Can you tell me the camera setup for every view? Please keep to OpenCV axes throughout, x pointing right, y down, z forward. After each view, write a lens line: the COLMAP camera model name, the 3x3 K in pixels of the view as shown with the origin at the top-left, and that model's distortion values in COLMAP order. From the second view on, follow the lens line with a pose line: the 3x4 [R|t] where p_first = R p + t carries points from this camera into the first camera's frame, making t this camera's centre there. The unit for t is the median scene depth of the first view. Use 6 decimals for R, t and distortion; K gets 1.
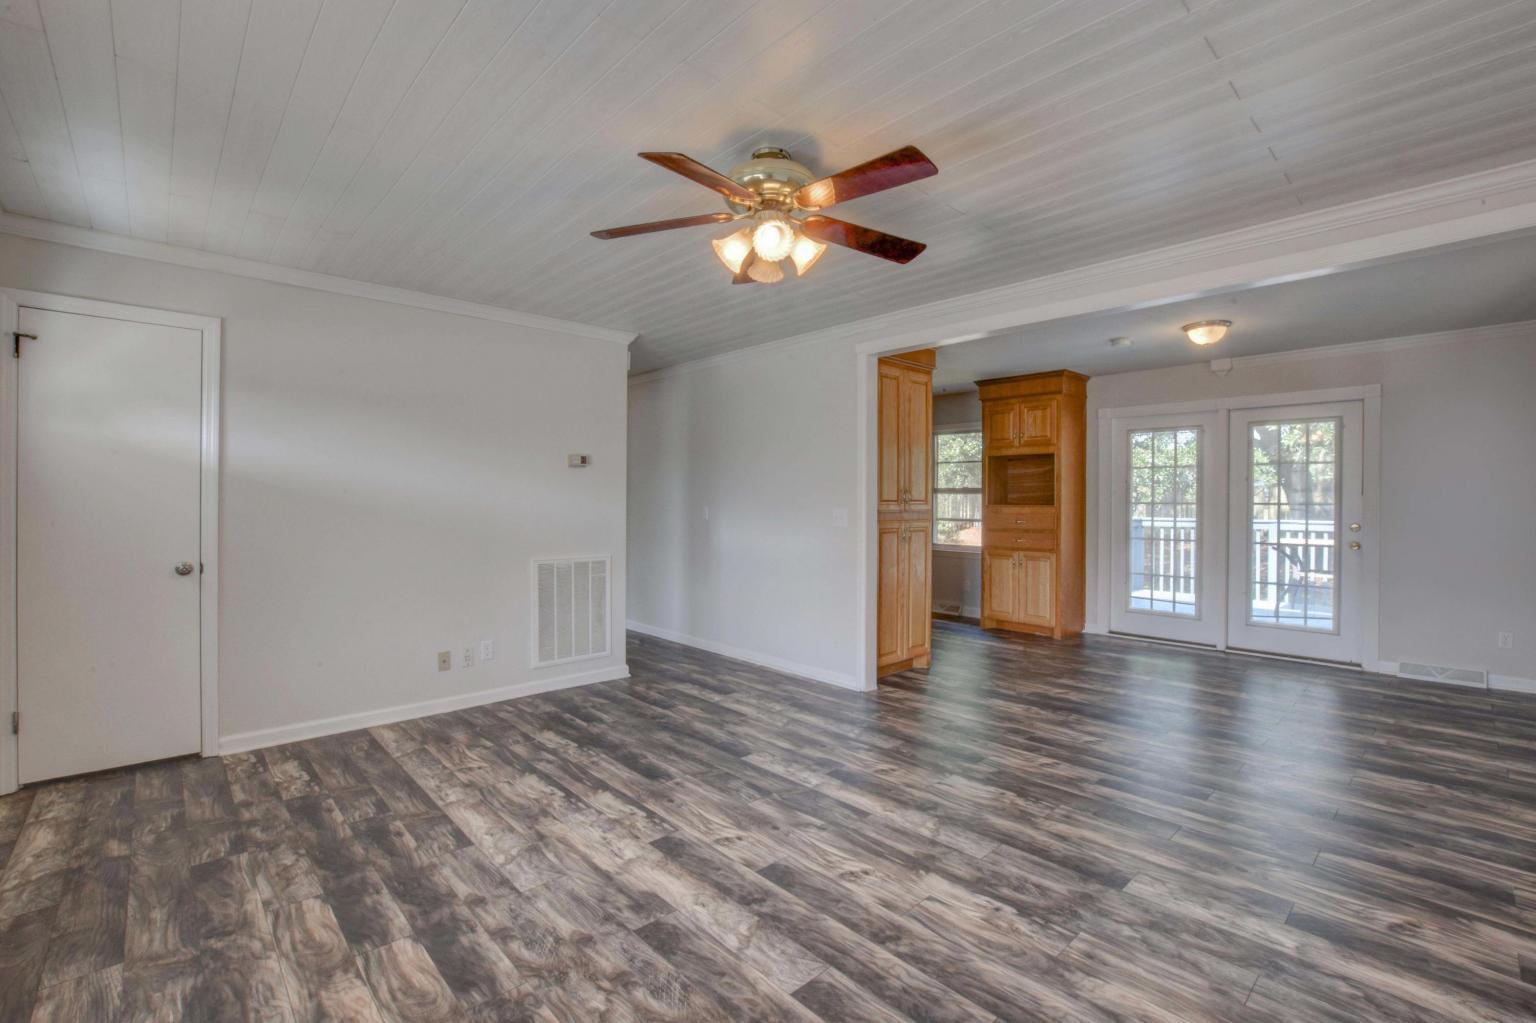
lens RADIAL K [[677.2, 0, 767.5], [0, 677.2, 506.3], [0, 0, 1]] dist [-0.037655, 0.007636]
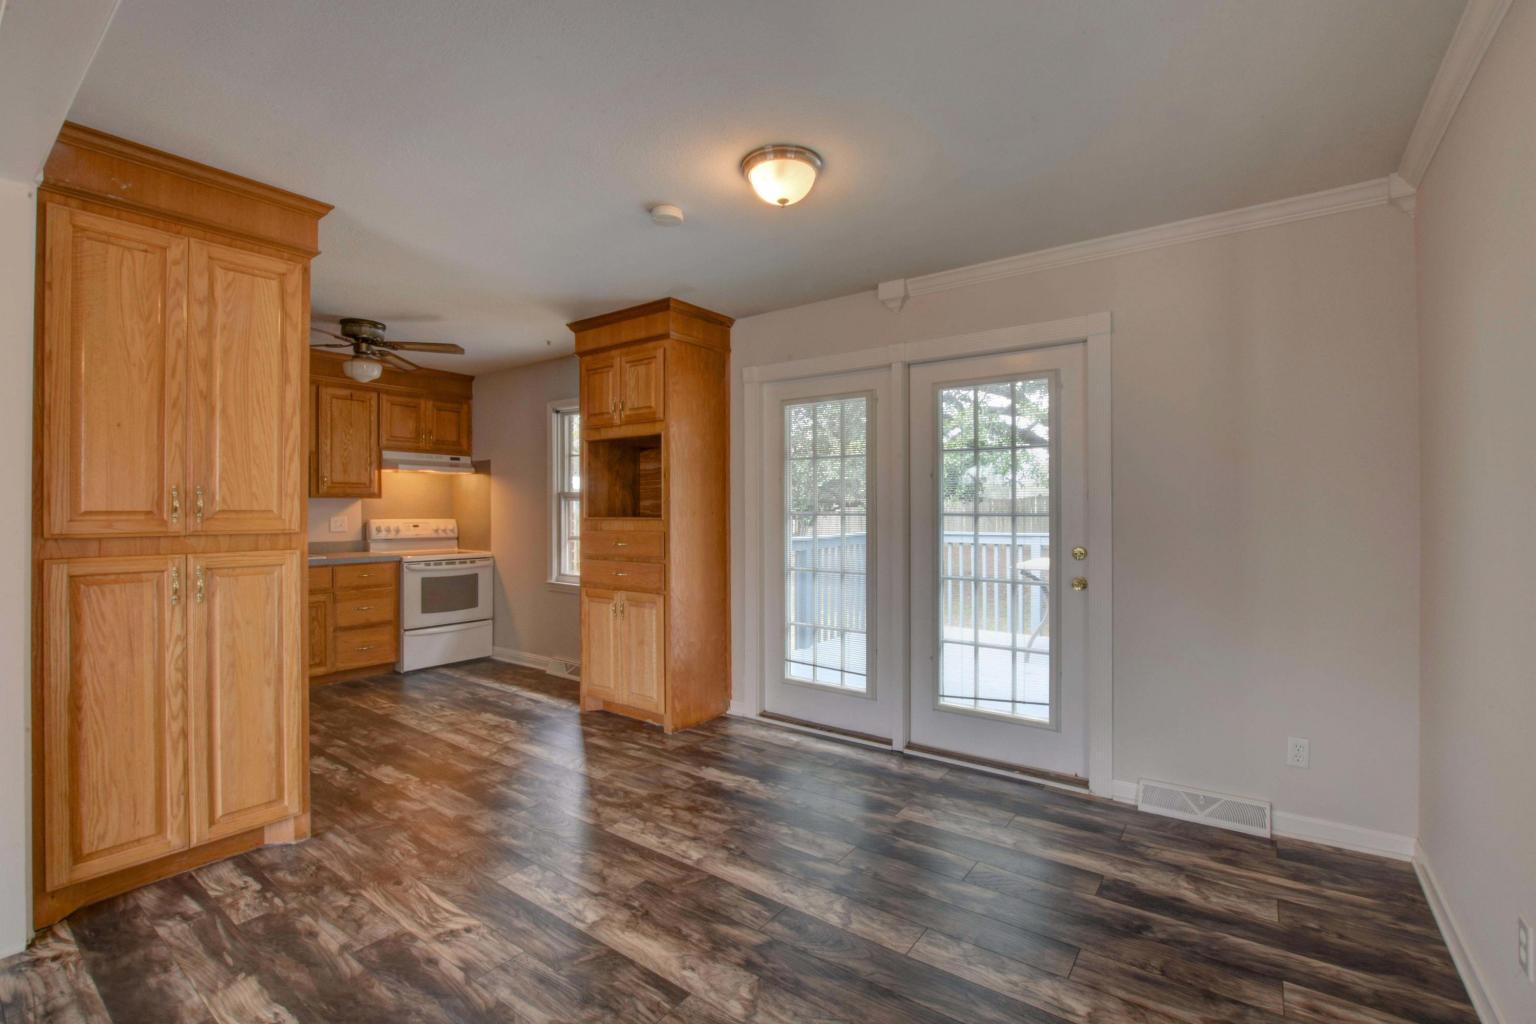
lens RADIAL K [[677.2, 0, 767.5], [0, 677.2, 506.8], [0, 0, 1]] dist [-0.037655, 0.007636]
pose [[0.982286, -0.003161, 0.187359, 0.765511], [0.005834, 0.999889, -0.013716, -0.005056], [-0.187295, 0.014566, 0.982196, 0.696213]]
